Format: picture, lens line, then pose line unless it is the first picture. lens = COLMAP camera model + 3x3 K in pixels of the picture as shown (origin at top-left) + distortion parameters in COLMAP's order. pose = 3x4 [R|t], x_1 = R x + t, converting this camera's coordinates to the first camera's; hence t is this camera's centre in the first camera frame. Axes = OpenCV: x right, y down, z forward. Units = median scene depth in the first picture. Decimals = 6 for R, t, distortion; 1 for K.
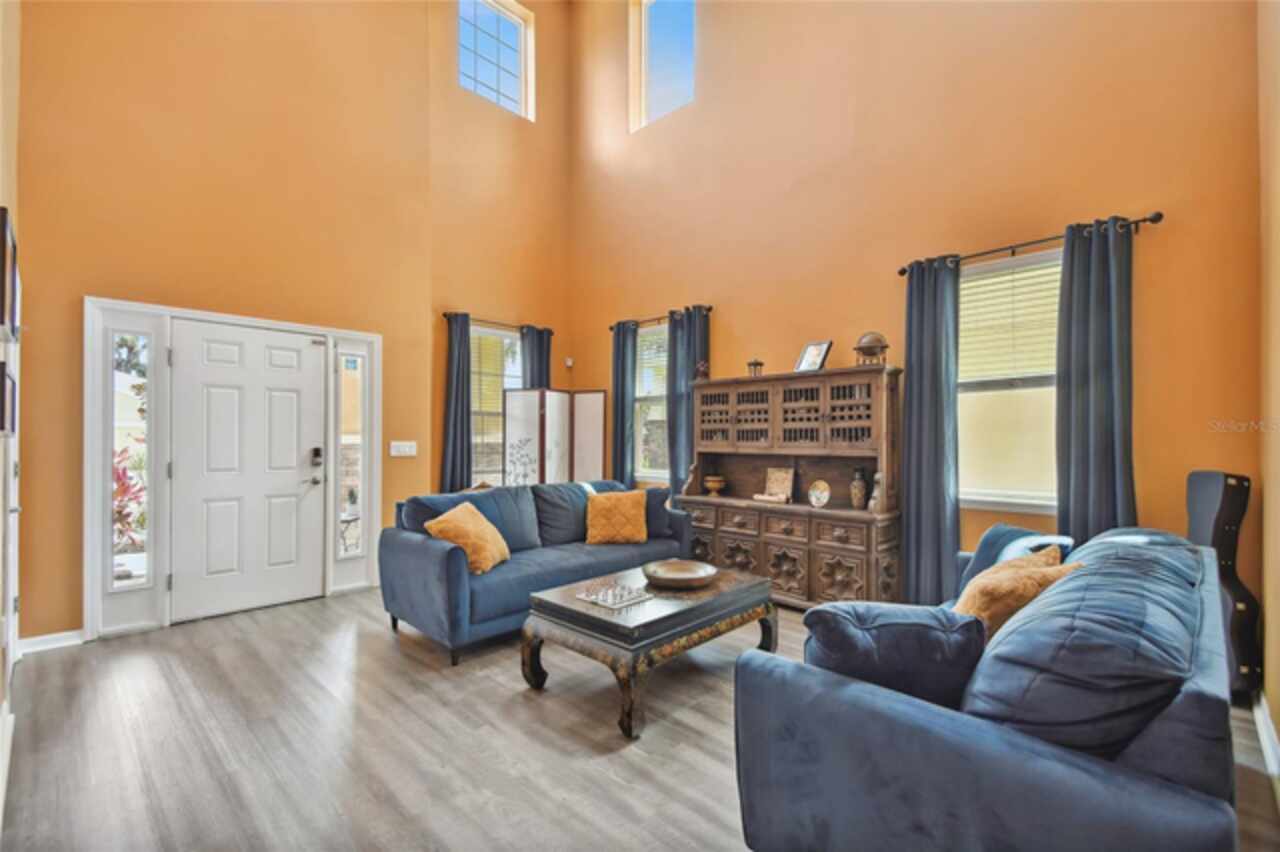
lens RADIAL K [[555.3, 0, 642.9], [0, 555.3, 428.2], [0, 0, 1]] dist [0.035718, -0.020536]
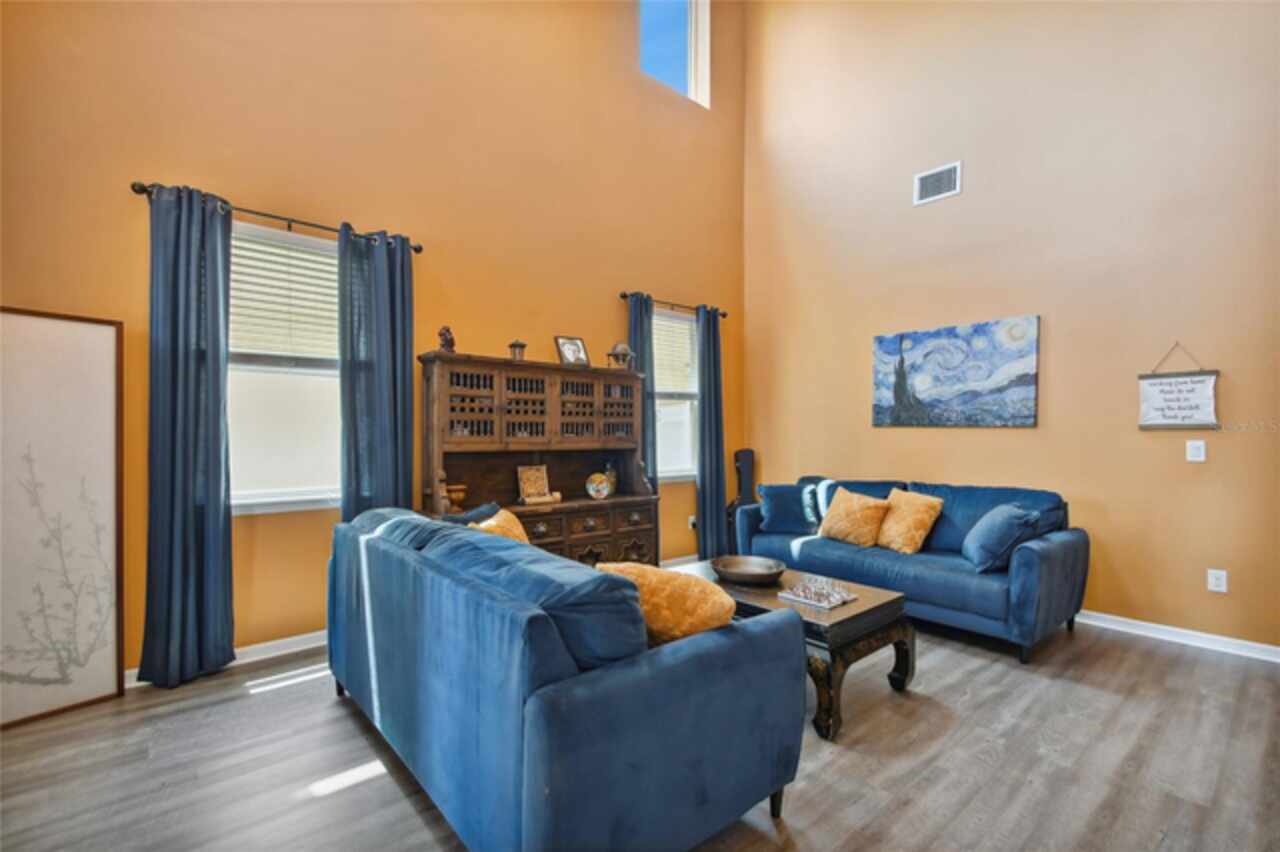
lens RADIAL K [[580.0, 0, 641.3], [0, 580.0, 418.5], [0, 0, 1]] dist [0.039921, -0.000175]
pose [[0.067464, 0.008783, 0.997683, -0.710922], [-0.034172, 0.999395, -0.006487, -0.004074], [-0.997136, -0.033655, 0.067723, 0.795109]]
